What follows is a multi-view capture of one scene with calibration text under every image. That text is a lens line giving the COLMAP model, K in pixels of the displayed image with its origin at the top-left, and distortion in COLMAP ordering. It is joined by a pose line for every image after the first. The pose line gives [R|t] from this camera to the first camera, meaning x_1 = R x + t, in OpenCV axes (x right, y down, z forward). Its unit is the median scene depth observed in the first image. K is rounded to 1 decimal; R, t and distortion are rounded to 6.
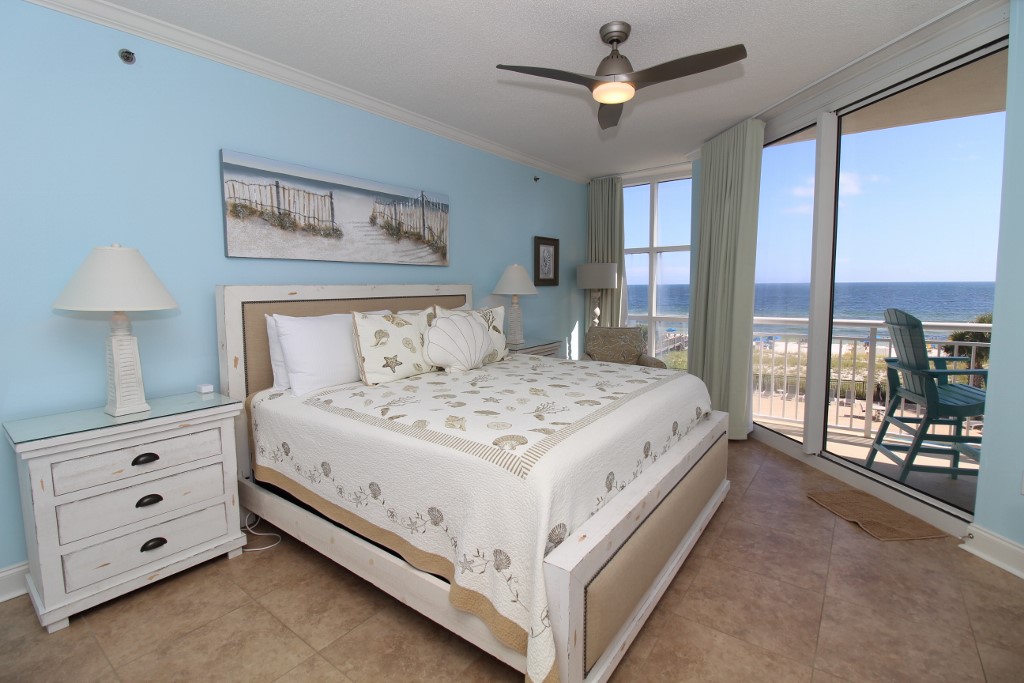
lens RADIAL K [[470.0, 0, 517.7], [0, 470.0, 327.4], [0, 0, 1]] dist [0.001726, -0.011254]
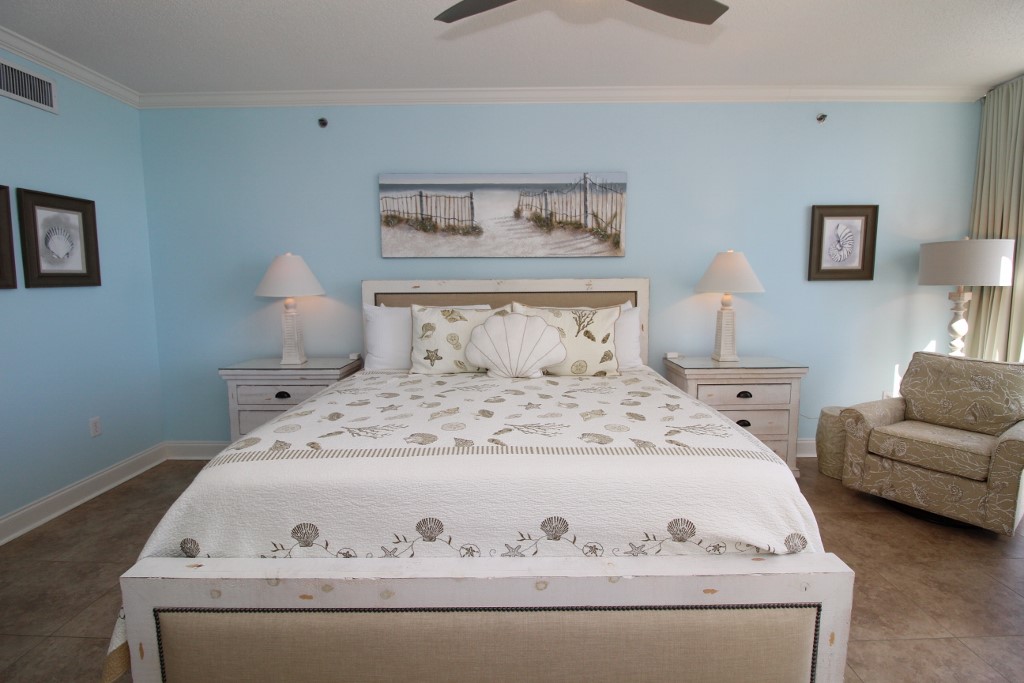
lens RADIAL K [[474.1, 0, 517.2], [0, 474.1, 330.4], [0, 0, 1]] dist [0.000429, -0.012998]
pose [[0.593520, 0.087292, -0.800071, 0.553239], [-0.071154, 0.995899, 0.055873, -0.042810], [0.801668, 0.023766, 0.597297, 0.443002]]
